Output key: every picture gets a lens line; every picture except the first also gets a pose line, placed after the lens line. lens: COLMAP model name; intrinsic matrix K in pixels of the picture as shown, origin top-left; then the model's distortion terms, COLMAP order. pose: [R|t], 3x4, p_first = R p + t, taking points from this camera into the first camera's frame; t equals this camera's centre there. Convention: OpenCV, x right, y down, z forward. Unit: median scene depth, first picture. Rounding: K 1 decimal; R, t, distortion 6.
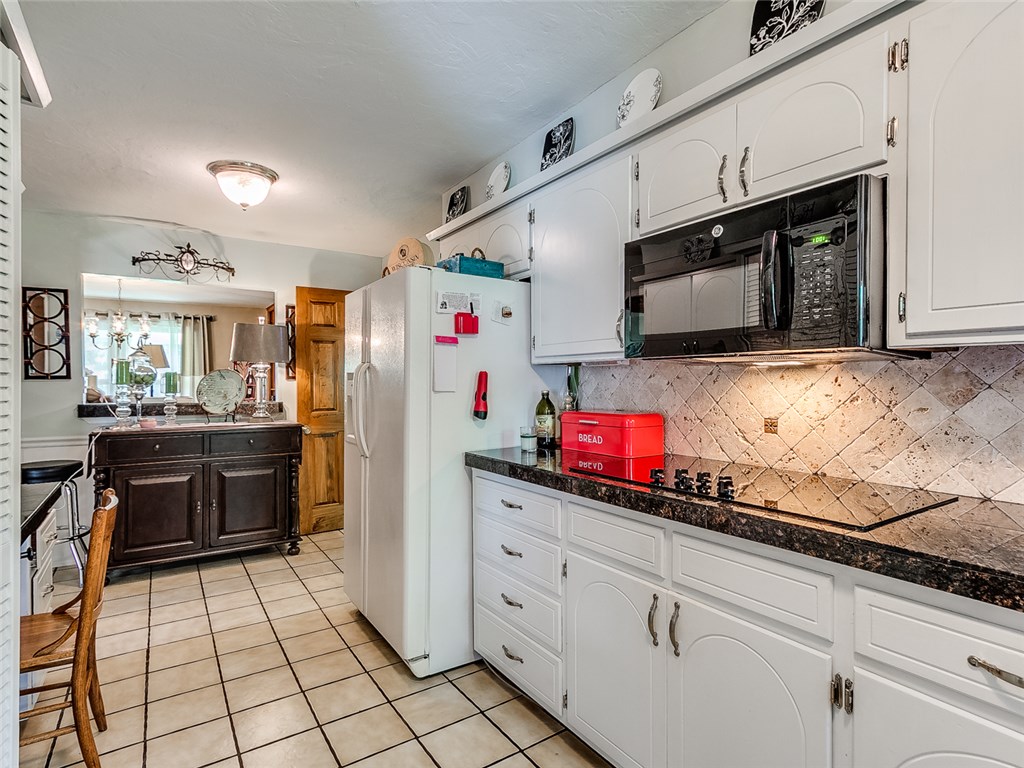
lens RADIAL K [[526.9, 0, 516.0], [0, 526.9, 389.9], [0, 0, 1]] dist [-0.002815, 0.001308]
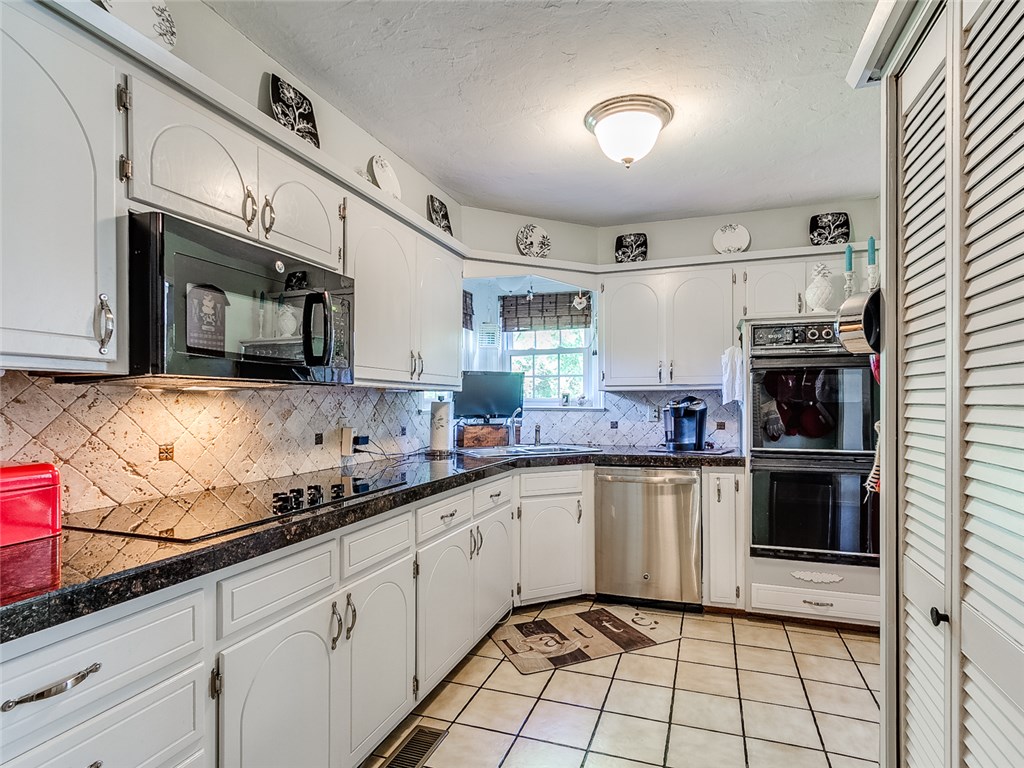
lens RADIAL K [[526.9, 0, 529.5], [0, 526.9, 401.6], [0, 0, 1]] dist [-0.002815, 0.001308]
pose [[-0.587243, -0.001150, 0.809410, -0.760226], [0.012627, 0.999864, 0.010581, -0.029194], [-0.809312, 0.016434, -0.587148, 1.161458]]
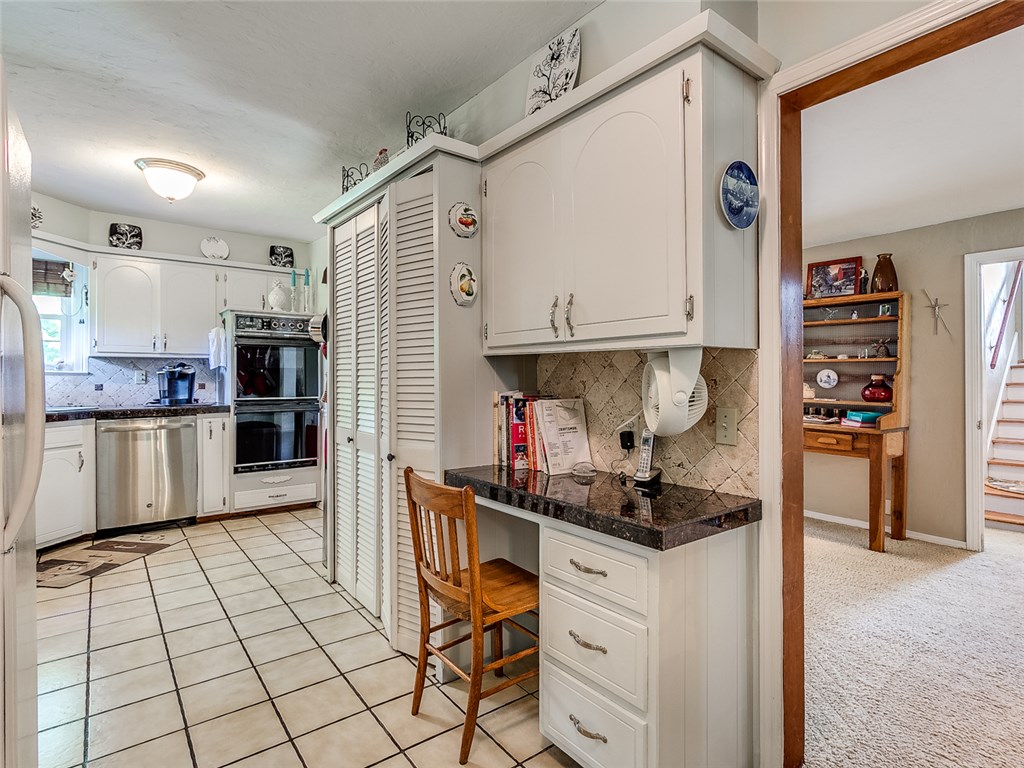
lens RADIAL K [[526.9, 0, 510.6], [0, 526.9, 381.6], [0, 0, 1]] dist [-0.002815, 0.001308]
pose [[-0.998606, -0.002718, -0.052719, -0.923321], [-0.004004, 0.999697, 0.024305, -0.005085], [0.052637, 0.024483, -0.998314, 1.915368]]
